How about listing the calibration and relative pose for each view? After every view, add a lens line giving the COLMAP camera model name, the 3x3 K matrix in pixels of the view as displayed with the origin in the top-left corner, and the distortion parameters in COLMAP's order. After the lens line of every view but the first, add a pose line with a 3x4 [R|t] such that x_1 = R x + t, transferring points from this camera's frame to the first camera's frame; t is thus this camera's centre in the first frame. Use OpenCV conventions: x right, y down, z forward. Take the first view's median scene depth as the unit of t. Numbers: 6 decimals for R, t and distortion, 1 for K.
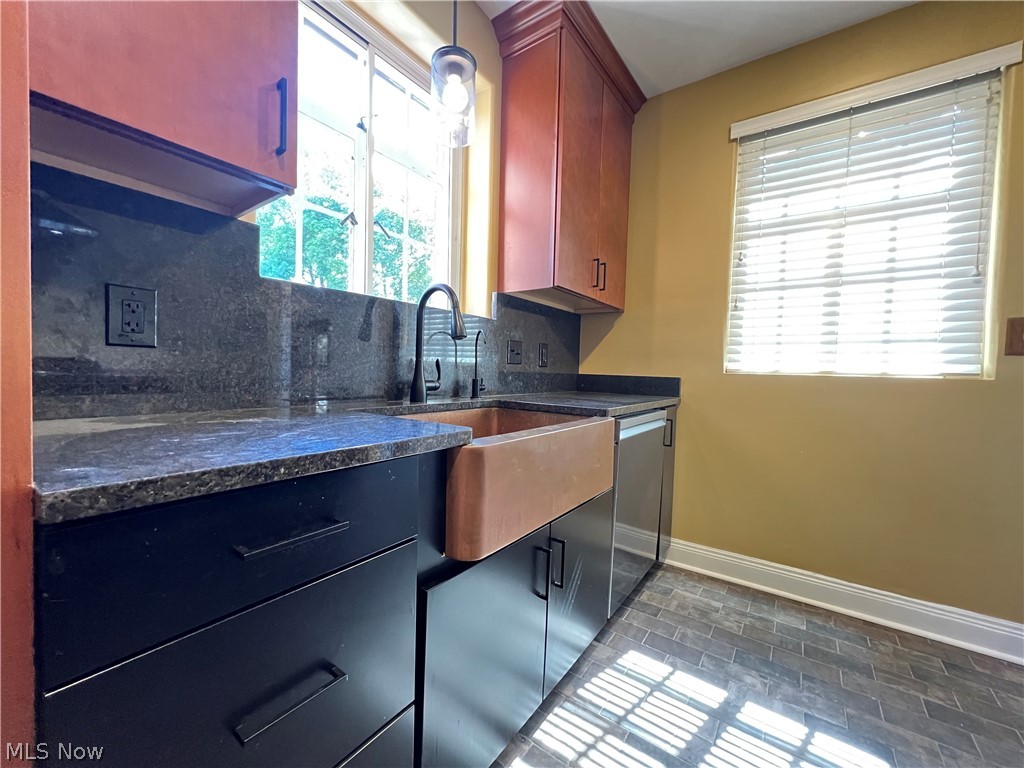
lens RADIAL K [[413.4, 0, 516.1], [0, 413.4, 385.7], [0, 0, 1]] dist [-0.001579, 0.000376]
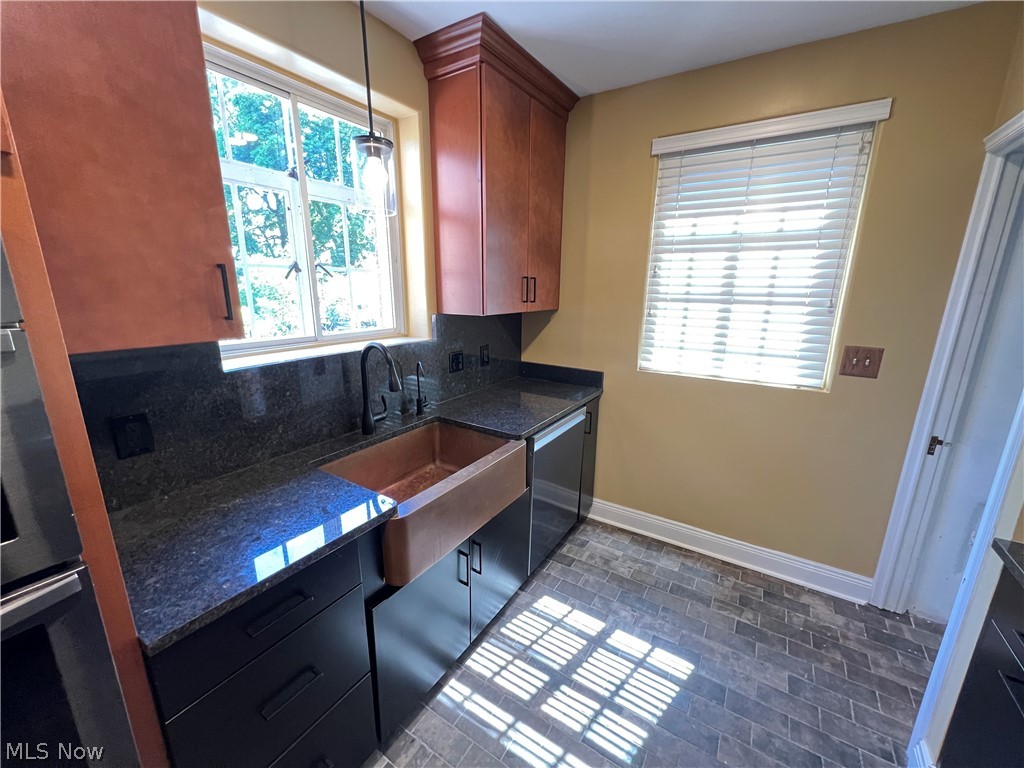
lens RADIAL K [[413.4, 0, 517.8], [0, 413.4, 386.8], [0, 0, 1]] dist [-0.001579, 0.000376]
pose [[0.998312, -0.029256, 0.050174, 0.126719], [0.018322, 0.978395, 0.205932, -0.289828], [-0.055115, -0.204665, 0.977279, -0.173303]]
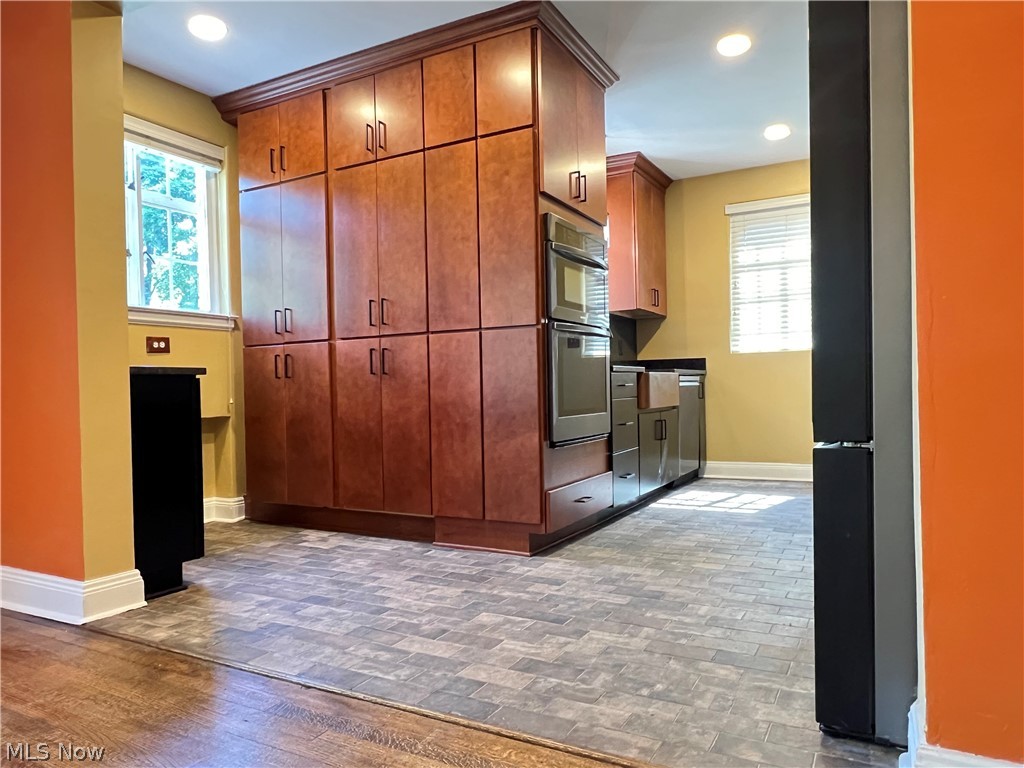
lens RADIAL K [[699.2, 0, 515.6], [0, 699.2, 389.5], [0, 0, 1]] dist [-0.009090, -0.001012]
pose [[0.991097, -0.053529, 0.121910, -0.861580], [0.057501, 0.997915, -0.029298, 0.180496], [-0.120088, 0.036047, 0.992109, -2.051981]]
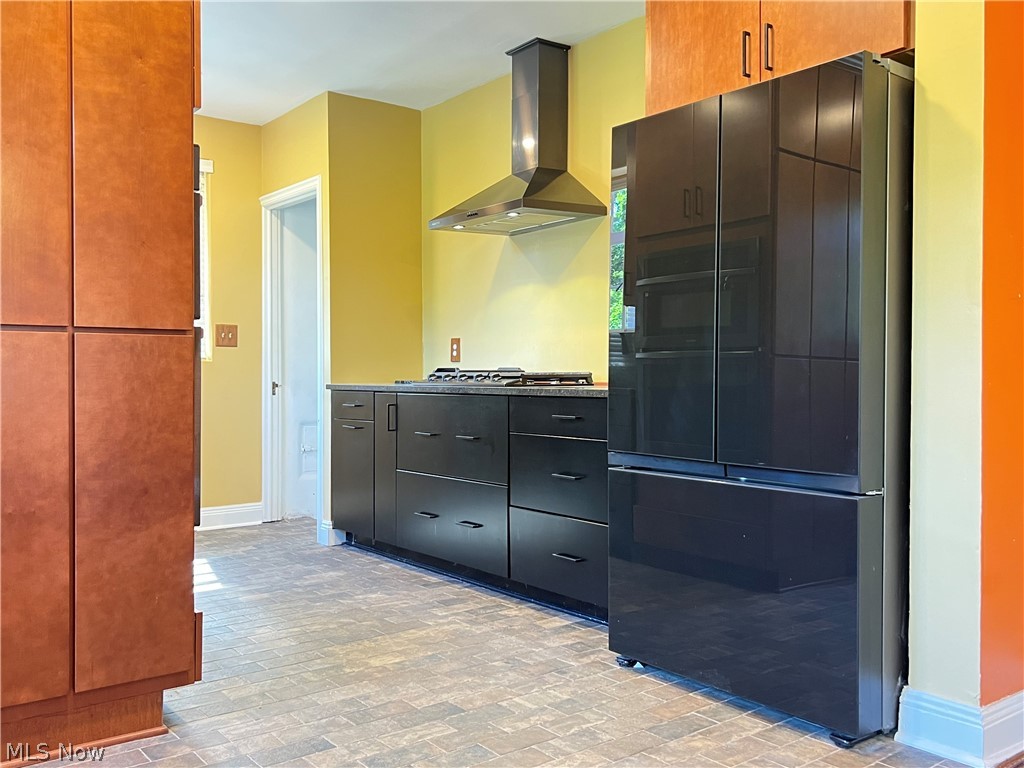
lens RADIAL K [[907.5, 0, 512.9], [0, 907.5, 380.7], [0, 0, 1]] dist [0.005965, 0.003776]
pose [[0.288207, -0.039026, 0.956773, -1.804287], [0.048761, 0.998471, 0.026039, 0.020946], [-0.956326, 0.039148, 0.289669, -1.099317]]
